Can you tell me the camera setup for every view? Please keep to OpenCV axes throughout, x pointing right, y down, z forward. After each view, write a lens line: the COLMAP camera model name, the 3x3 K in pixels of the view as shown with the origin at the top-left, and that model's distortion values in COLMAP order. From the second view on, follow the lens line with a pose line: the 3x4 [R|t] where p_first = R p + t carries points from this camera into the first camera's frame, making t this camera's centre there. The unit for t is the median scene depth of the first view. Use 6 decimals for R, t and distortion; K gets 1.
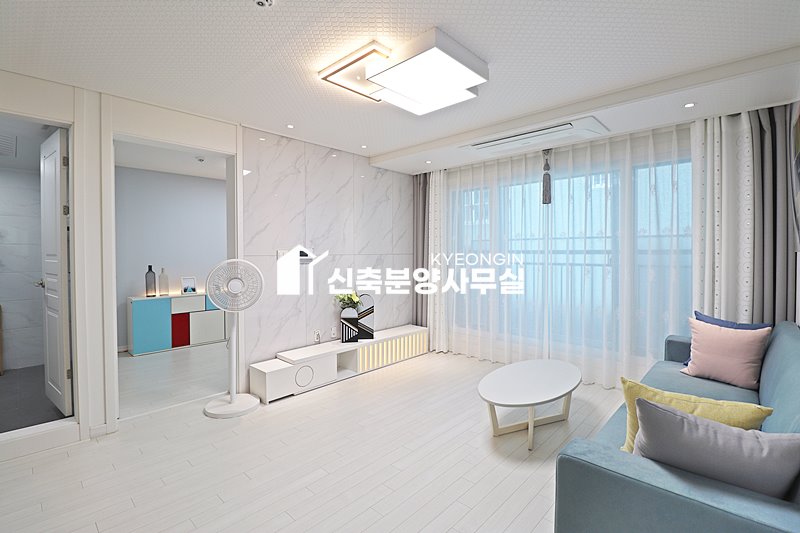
lens RADIAL K [[372.5, 0, 377.7], [0, 372.5, 254.0], [0, 0, 1]] dist [-0.008651, -0.007914]
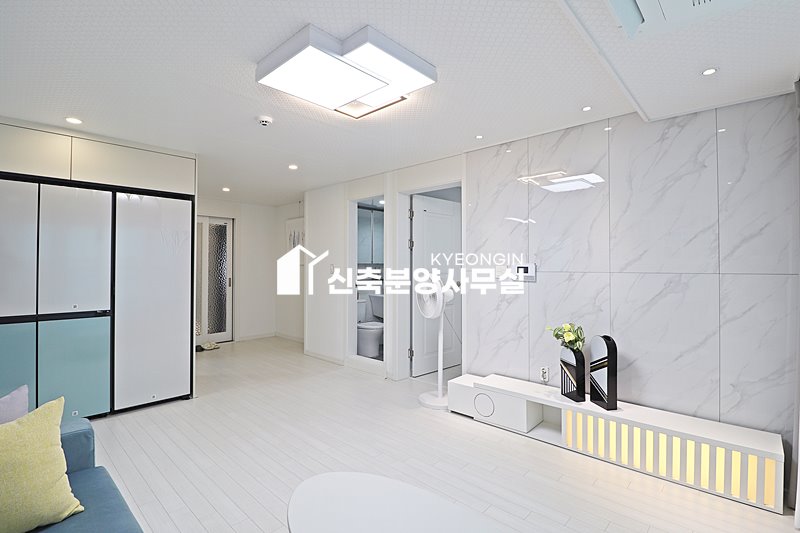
lens RADIAL K [[372.5, 0, 411.2], [0, 372.5, 259.2], [0, 0, 1]] dist [-0.008651, -0.007914]
pose [[0.050405, -0.018349, -0.998560, 0.591474], [-0.015892, 0.999690, -0.019171, -0.003936], [0.998602, 0.016836, 0.050097, 0.650728]]
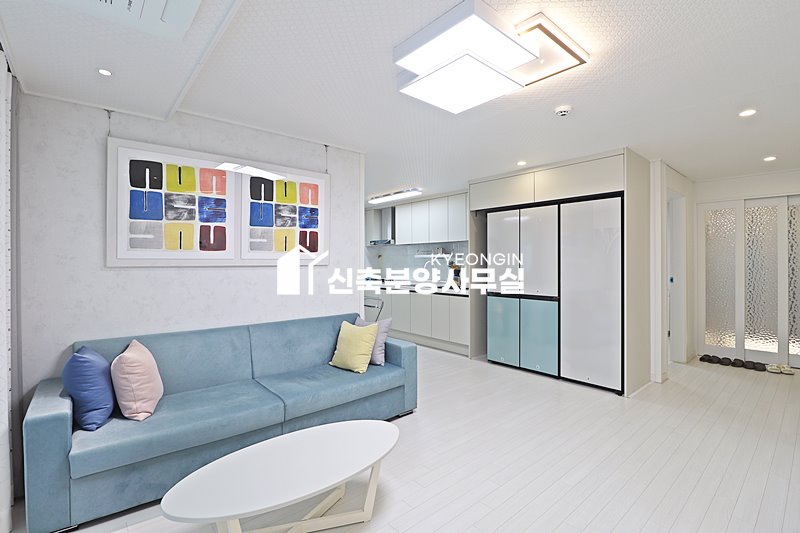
lens RADIAL K [[372.5, 0, 399.8], [0, 372.5, 261.2], [0, 0, 1]] dist [-0.008651, -0.007914]
pose [[-0.997202, 0.002702, 0.074710, 0.134581], [0.003551, 0.999931, 0.011239, -0.011416], [-0.074675, 0.011473, -0.997142, 1.089377]]
